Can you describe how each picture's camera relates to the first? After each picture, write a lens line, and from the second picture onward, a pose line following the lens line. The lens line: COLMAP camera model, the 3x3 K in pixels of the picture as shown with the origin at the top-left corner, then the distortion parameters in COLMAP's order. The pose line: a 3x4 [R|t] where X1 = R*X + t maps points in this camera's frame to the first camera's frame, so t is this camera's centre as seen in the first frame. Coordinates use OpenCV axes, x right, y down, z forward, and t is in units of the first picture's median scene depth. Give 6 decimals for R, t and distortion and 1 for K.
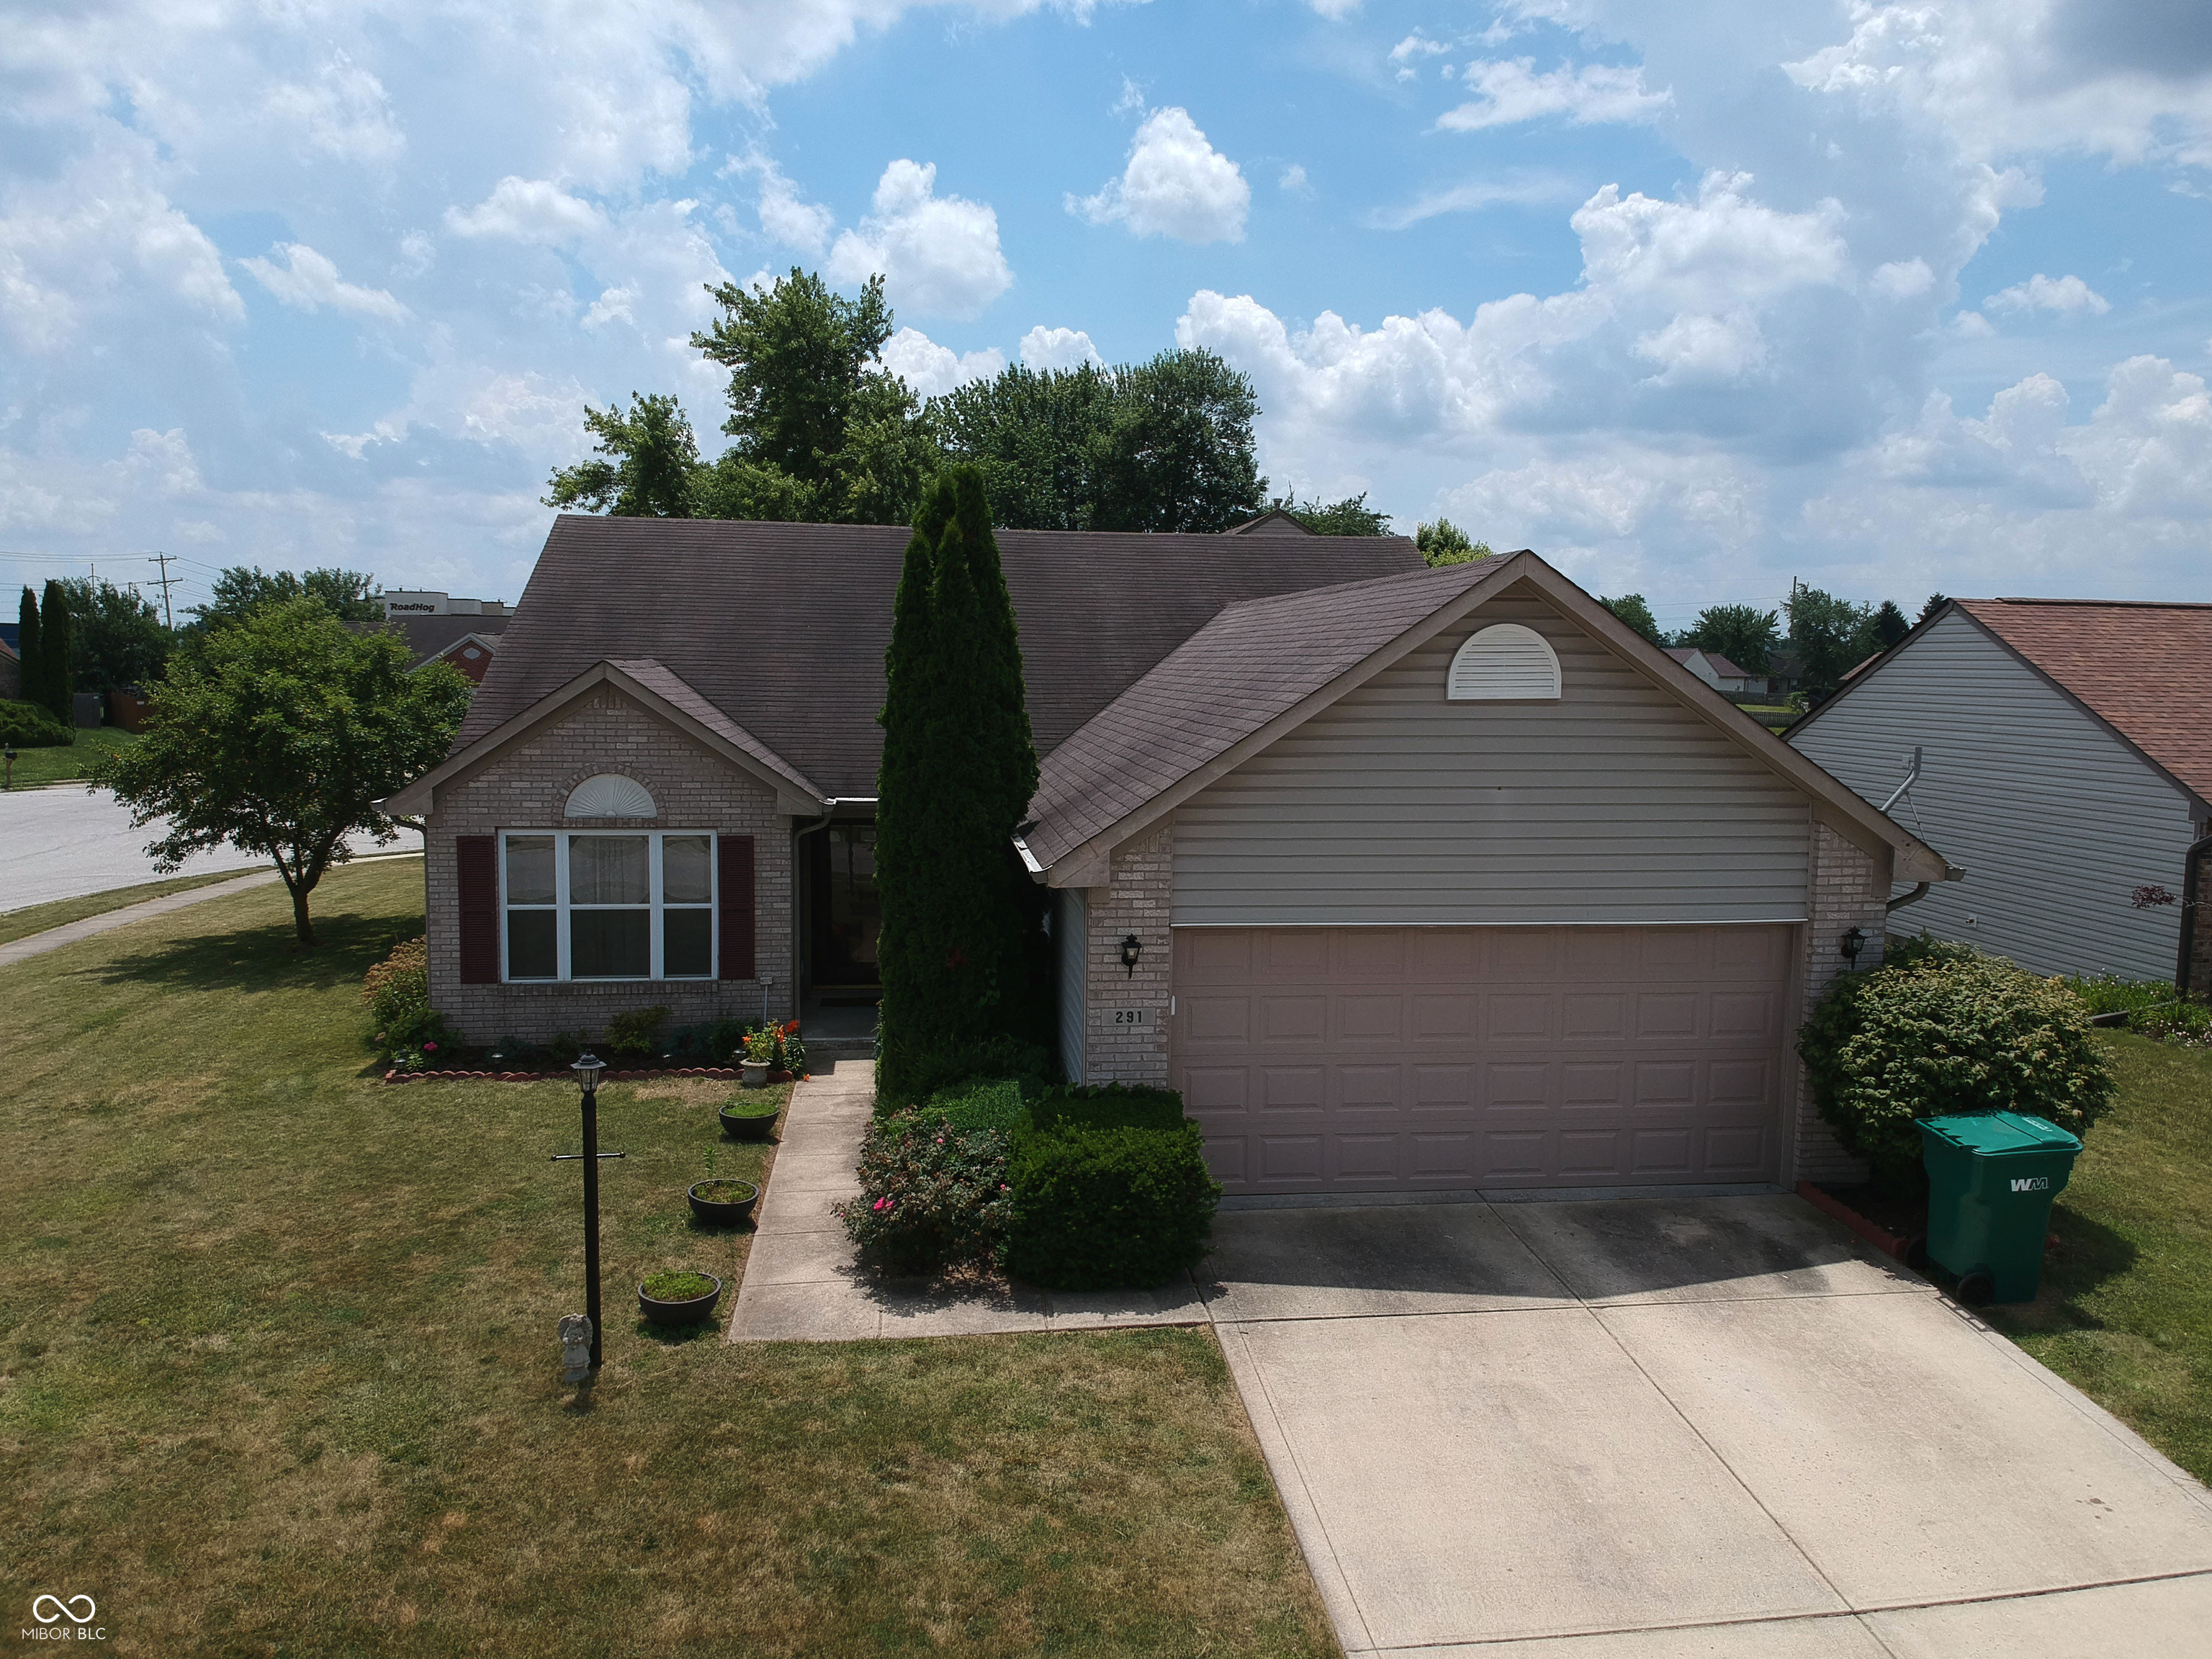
lens RADIAL K [[1626.8, 0, 1118.0], [0, 1626.8, 826.0], [0, 0, 1]] dist [0.051130, -0.101288]
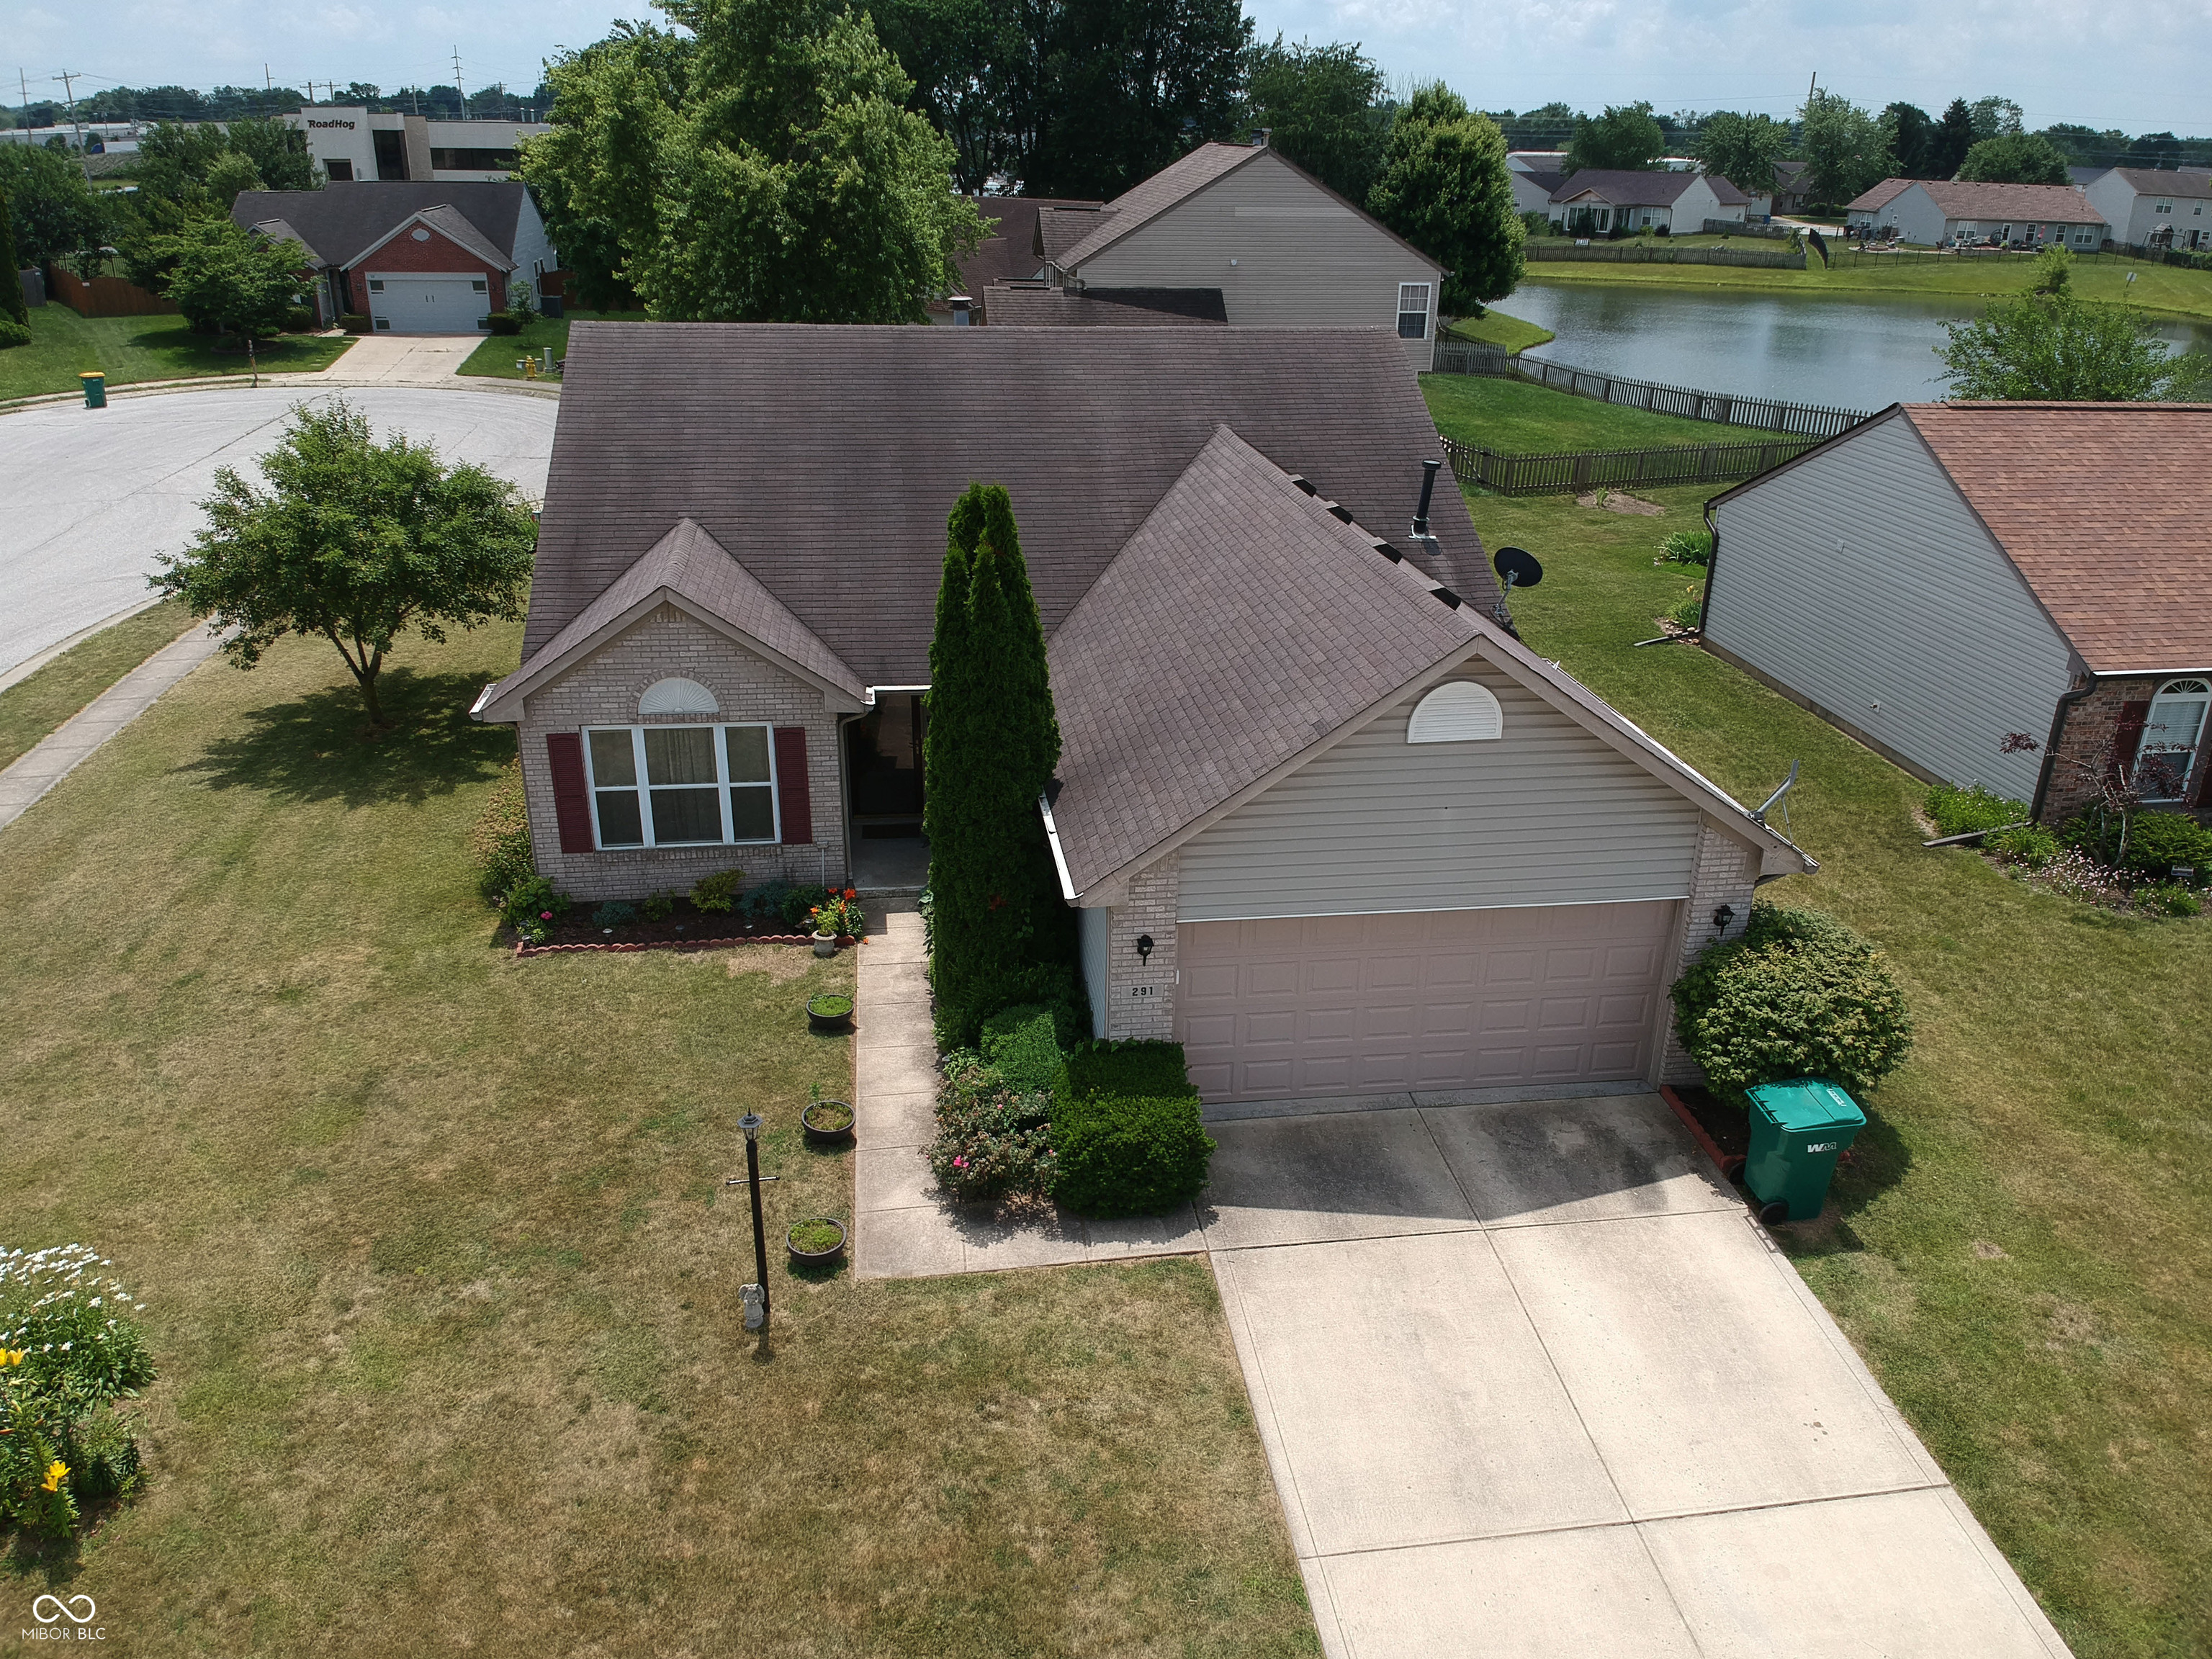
lens RADIAL K [[1622.6, 0, 1114.4], [0, 1622.6, 828.0], [0, 0, 1]] dist [0.069170, -0.133135]
pose [[0.999867, -0.006071, 0.015166, -0.036668], [0.001236, 0.953838, 0.300318, -0.417681], [-0.016289, -0.300259, 0.953719, -0.178999]]
